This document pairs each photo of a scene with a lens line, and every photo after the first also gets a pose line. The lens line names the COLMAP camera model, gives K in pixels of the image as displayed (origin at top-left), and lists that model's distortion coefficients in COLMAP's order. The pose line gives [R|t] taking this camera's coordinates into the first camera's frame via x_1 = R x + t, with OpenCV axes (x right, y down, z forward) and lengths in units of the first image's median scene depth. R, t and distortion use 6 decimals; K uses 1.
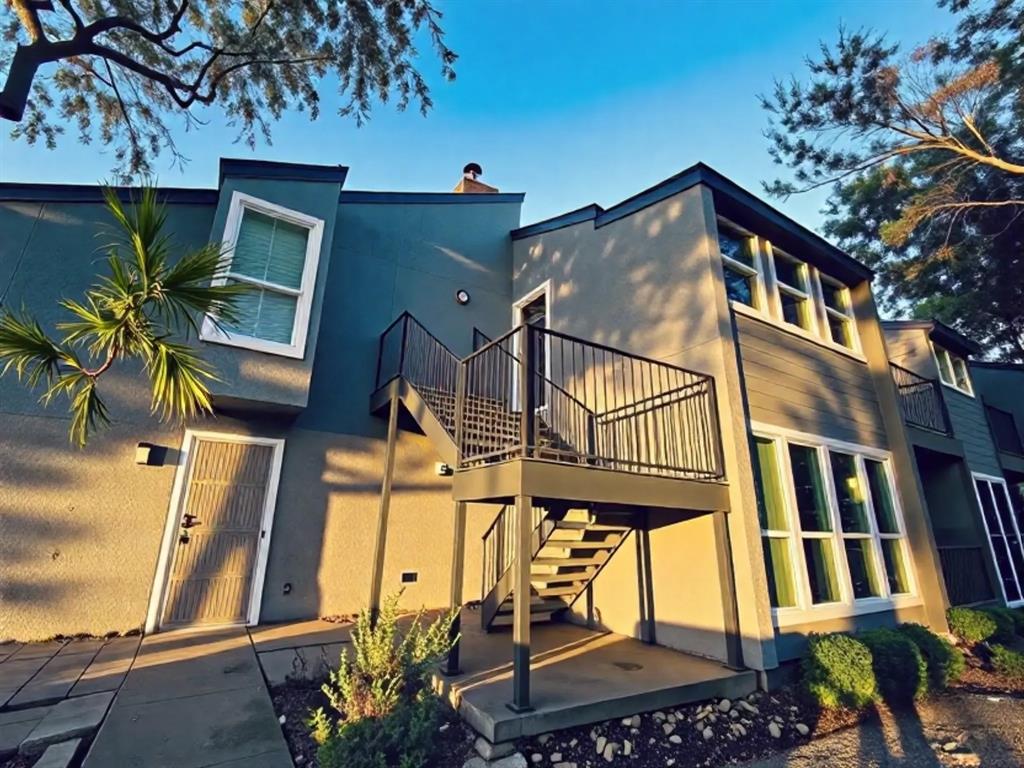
lens RADIAL K [[472.0, 0, 512.0], [0, 472.0, 384.0], [0, 0, 1]] dist [0.000611, 0.000009]
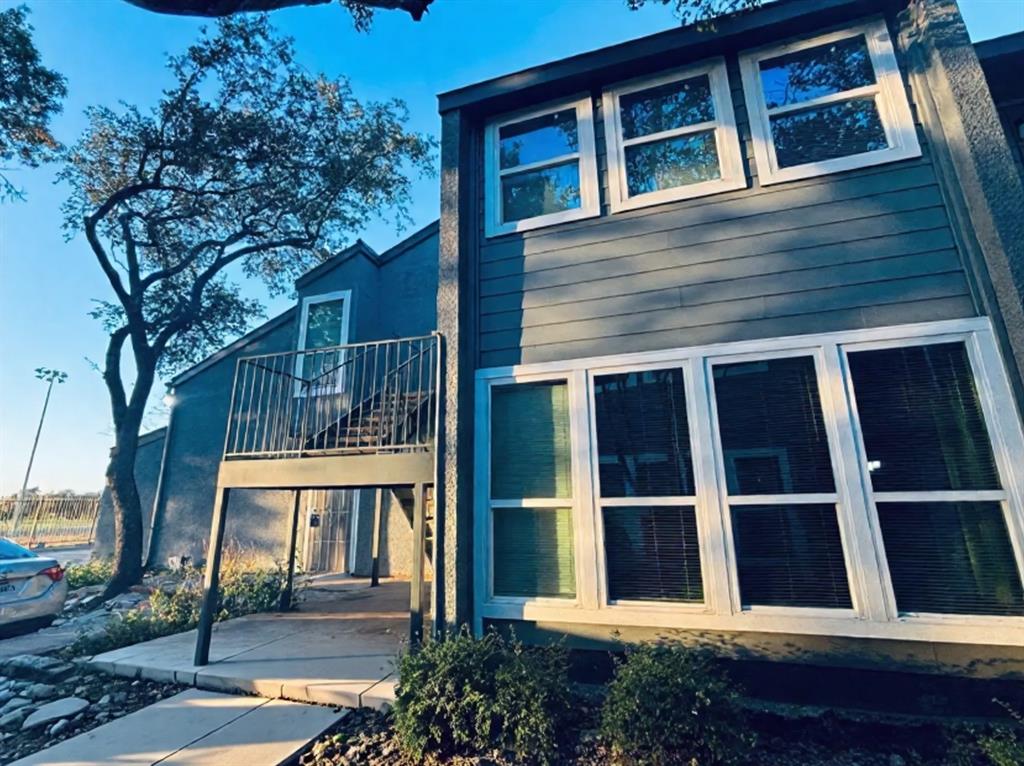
lens RADIAL K [[472.0, 0, 512.0], [0, 472.0, 383.0], [0, 0, 1]] dist [0.000611, 0.000009]
pose [[0.662666, -0.218882, -0.716215, 1.007074], [0.244705, 0.967128, -0.069154, 0.152002], [0.707809, -0.129436, 0.694445, 0.406649]]
